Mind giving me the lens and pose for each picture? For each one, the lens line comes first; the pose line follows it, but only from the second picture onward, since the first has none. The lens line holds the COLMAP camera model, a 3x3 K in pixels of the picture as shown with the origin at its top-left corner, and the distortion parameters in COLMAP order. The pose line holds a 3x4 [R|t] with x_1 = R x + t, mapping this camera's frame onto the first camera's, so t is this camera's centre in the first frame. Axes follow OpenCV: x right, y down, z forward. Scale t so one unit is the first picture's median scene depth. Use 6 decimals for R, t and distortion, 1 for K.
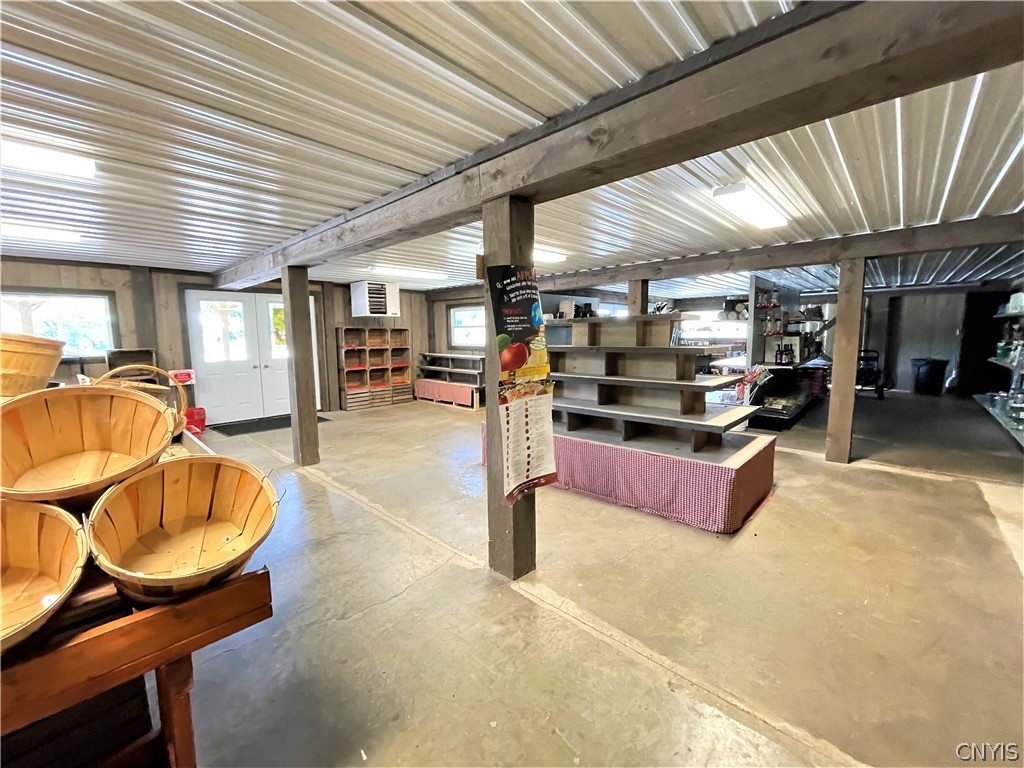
lens RADIAL K [[415.8, 0, 503.7], [0, 415.8, 381.8], [0, 0, 1]] dist [-0.005586, -0.000141]
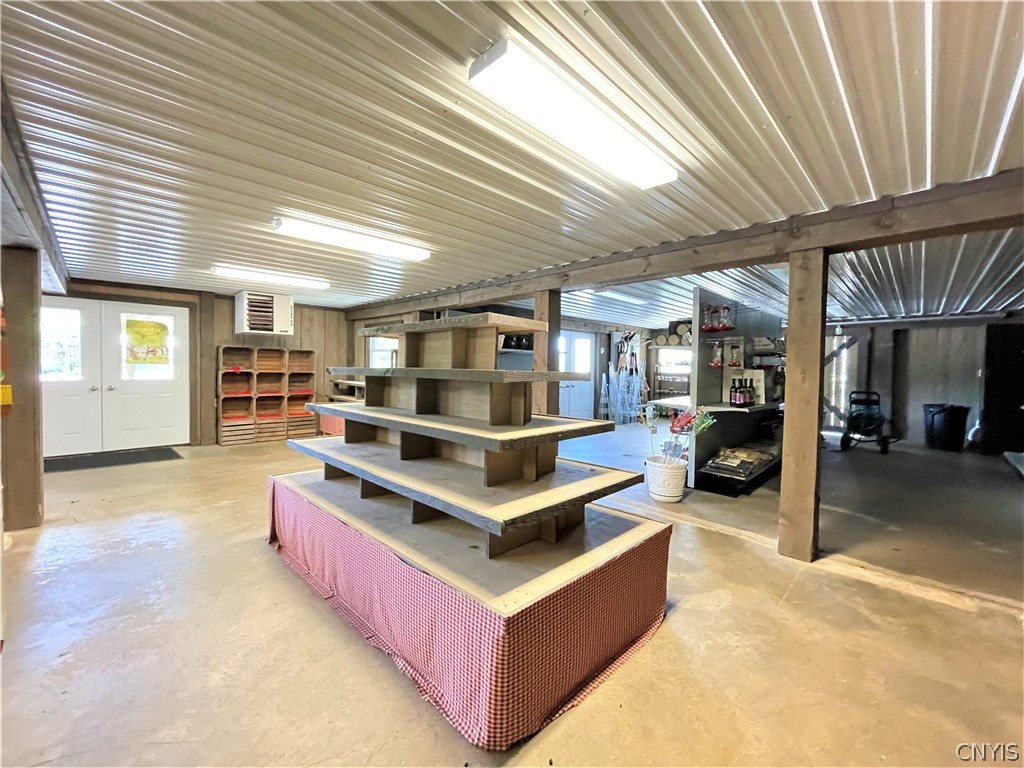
lens RADIAL K [[415.8, 0, 503.7], [0, 415.8, 381.8], [0, 0, 1]] dist [-0.005586, -0.000141]
pose [[0.999136, 0.029455, -0.029304, 0.340879], [-0.031710, 0.996313, -0.079712, -0.015064], [0.026848, 0.080573, 0.996387, 0.301423]]
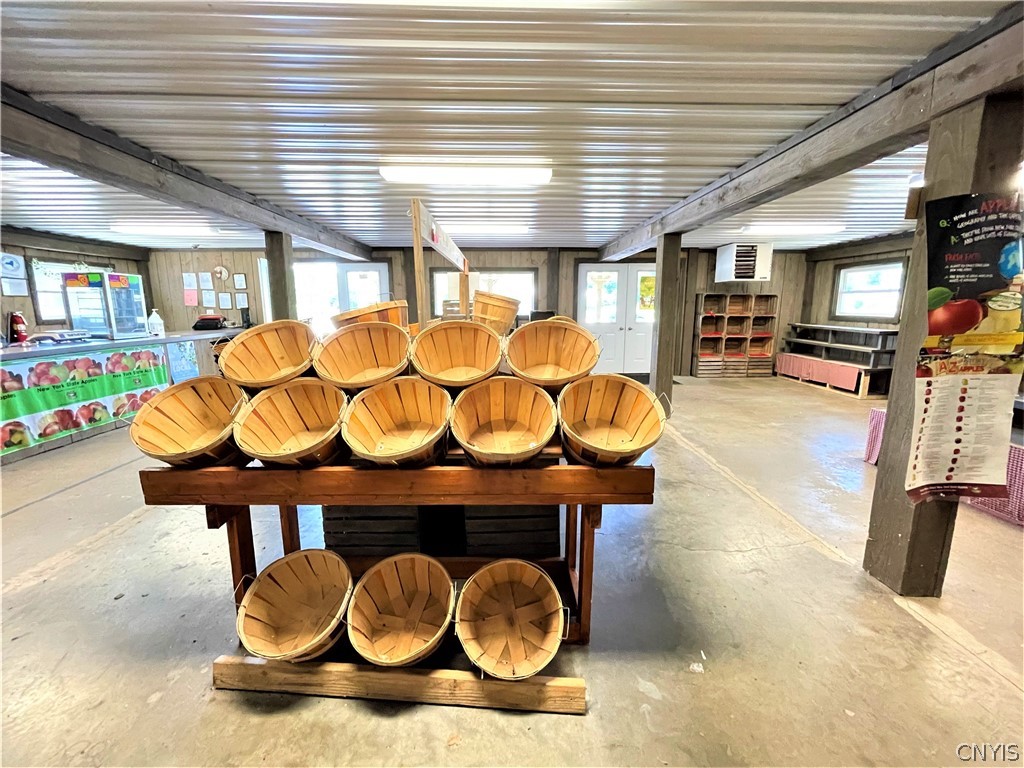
lens RADIAL K [[415.8, 0, 503.7], [0, 415.8, 381.8], [0, 0, 1]] dist [-0.005586, -0.000141]
pose [[0.709224, 0.129139, -0.693055, -0.013791], [-0.083826, 0.991553, 0.098978, 0.033015], [0.699982, -0.012102, 0.714058, -0.078993]]
